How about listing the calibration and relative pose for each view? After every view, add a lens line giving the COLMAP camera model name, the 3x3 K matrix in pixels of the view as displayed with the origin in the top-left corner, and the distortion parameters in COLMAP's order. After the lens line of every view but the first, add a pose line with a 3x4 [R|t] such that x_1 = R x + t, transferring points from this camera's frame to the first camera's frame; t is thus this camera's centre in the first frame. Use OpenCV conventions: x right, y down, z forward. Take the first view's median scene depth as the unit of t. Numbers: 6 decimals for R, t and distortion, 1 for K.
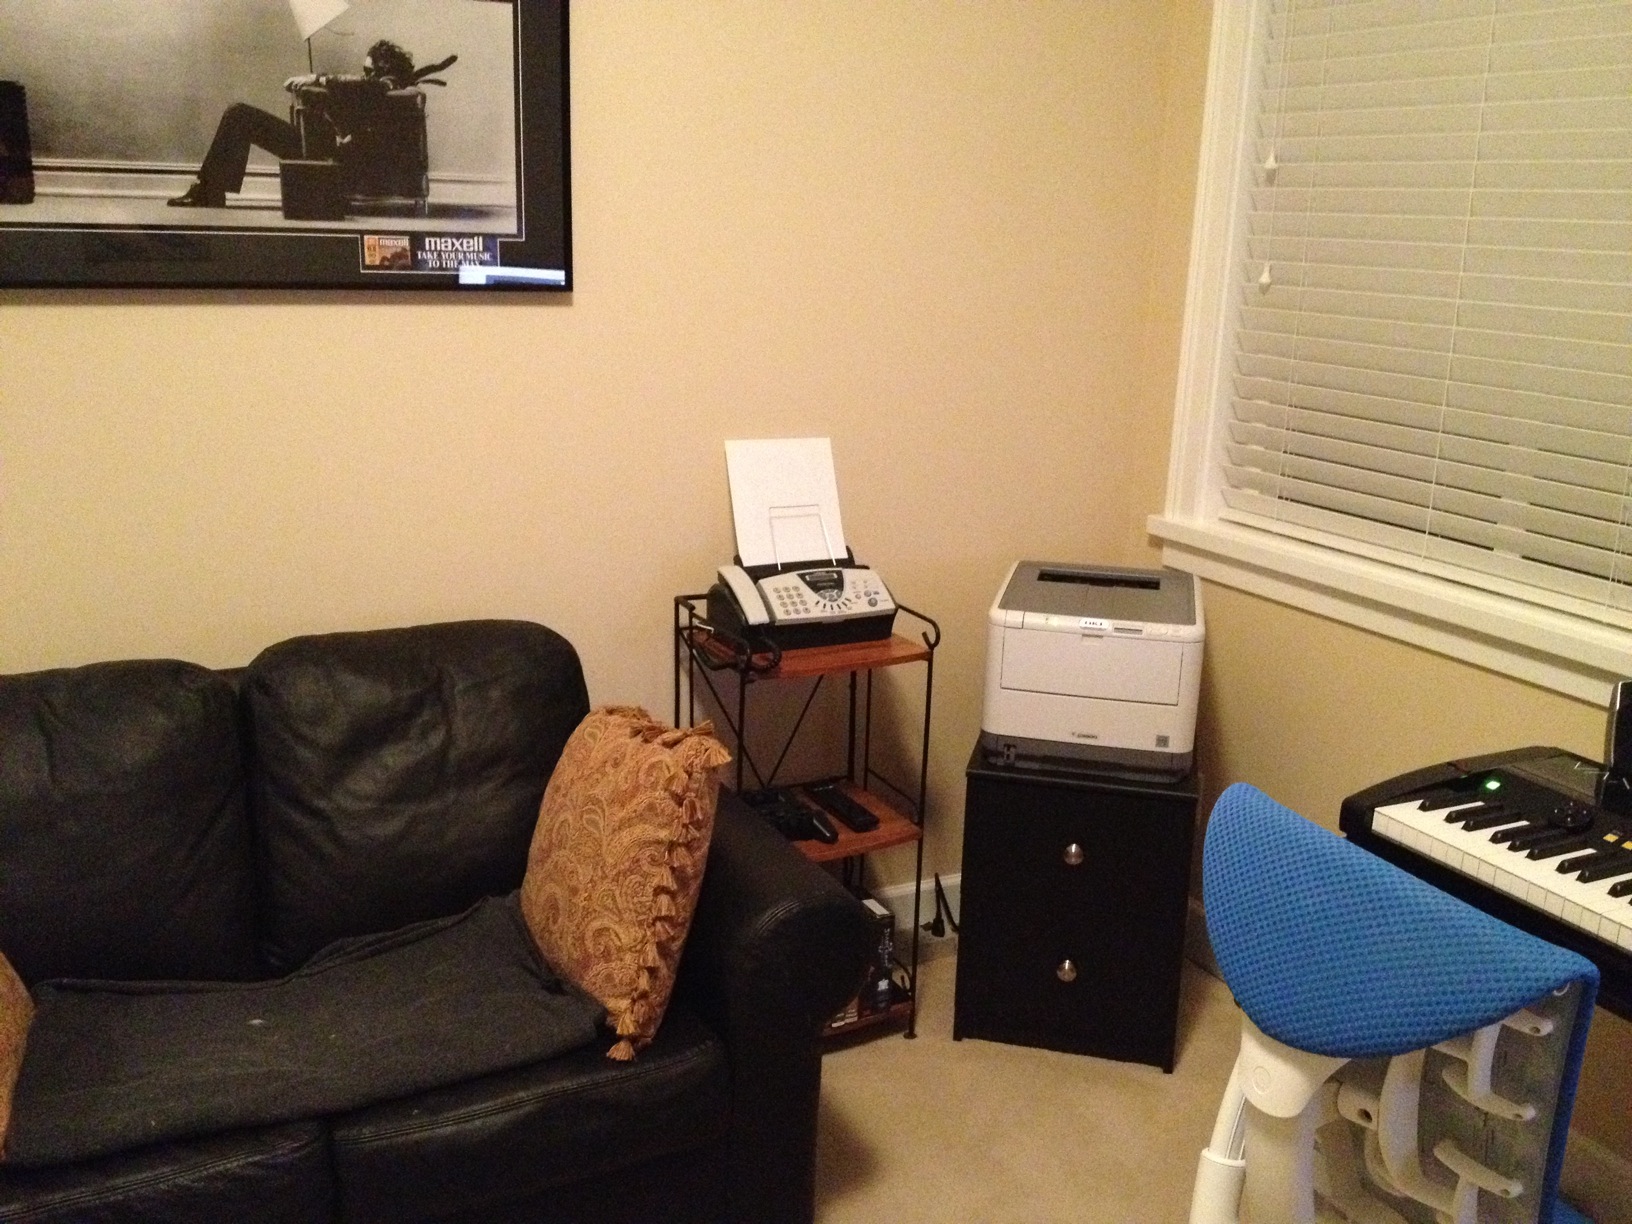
lens RADIAL K [[1535.5, 0, 828.6], [0, 1535.5, 610.1], [0, 0, 1]] dist [0.076992, -0.127482]
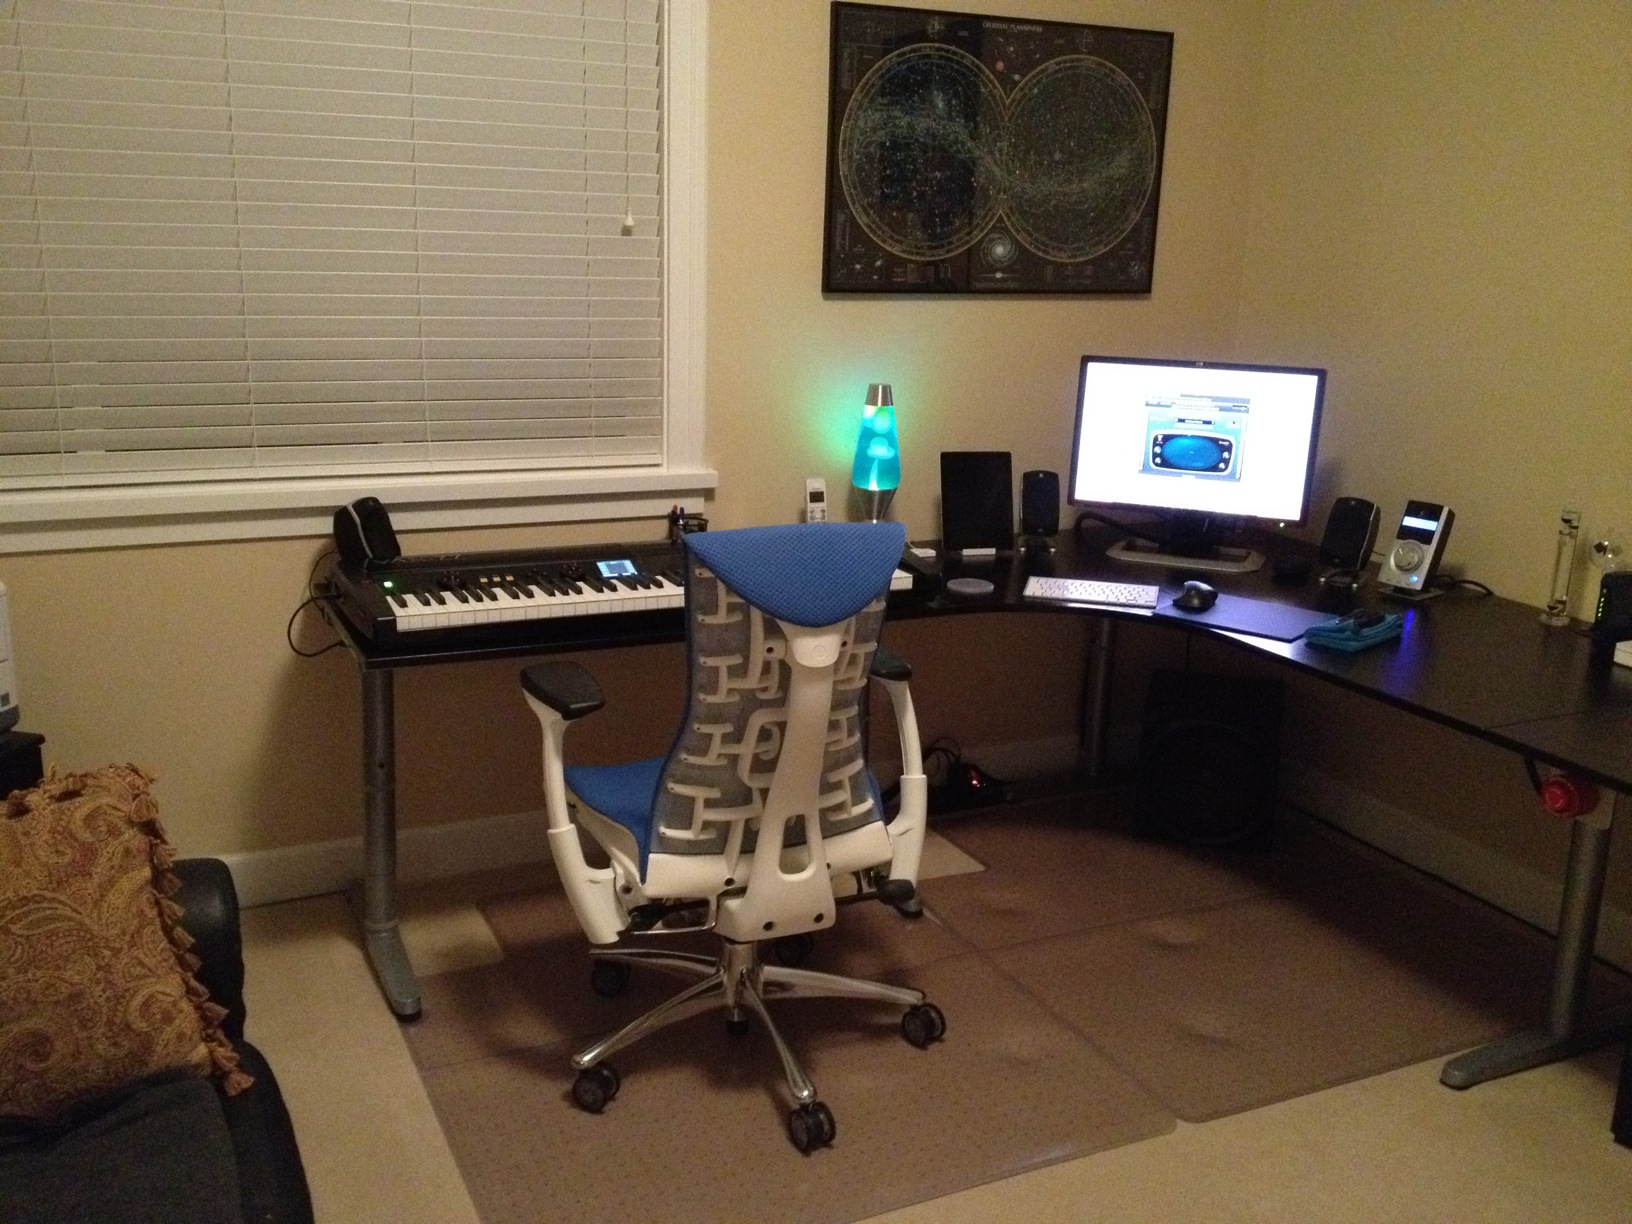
lens RADIAL K [[1529.4, 0, 811.8], [0, 1529.4, 617.5], [0, 0, 1]] dist [0.133245, -0.280801]
pose [[0.026911, -0.283978, 0.958453, -0.236052], [0.224136, 0.936103, 0.271062, -0.039565], [-0.974186, 0.207529, 0.088841, 0.126853]]
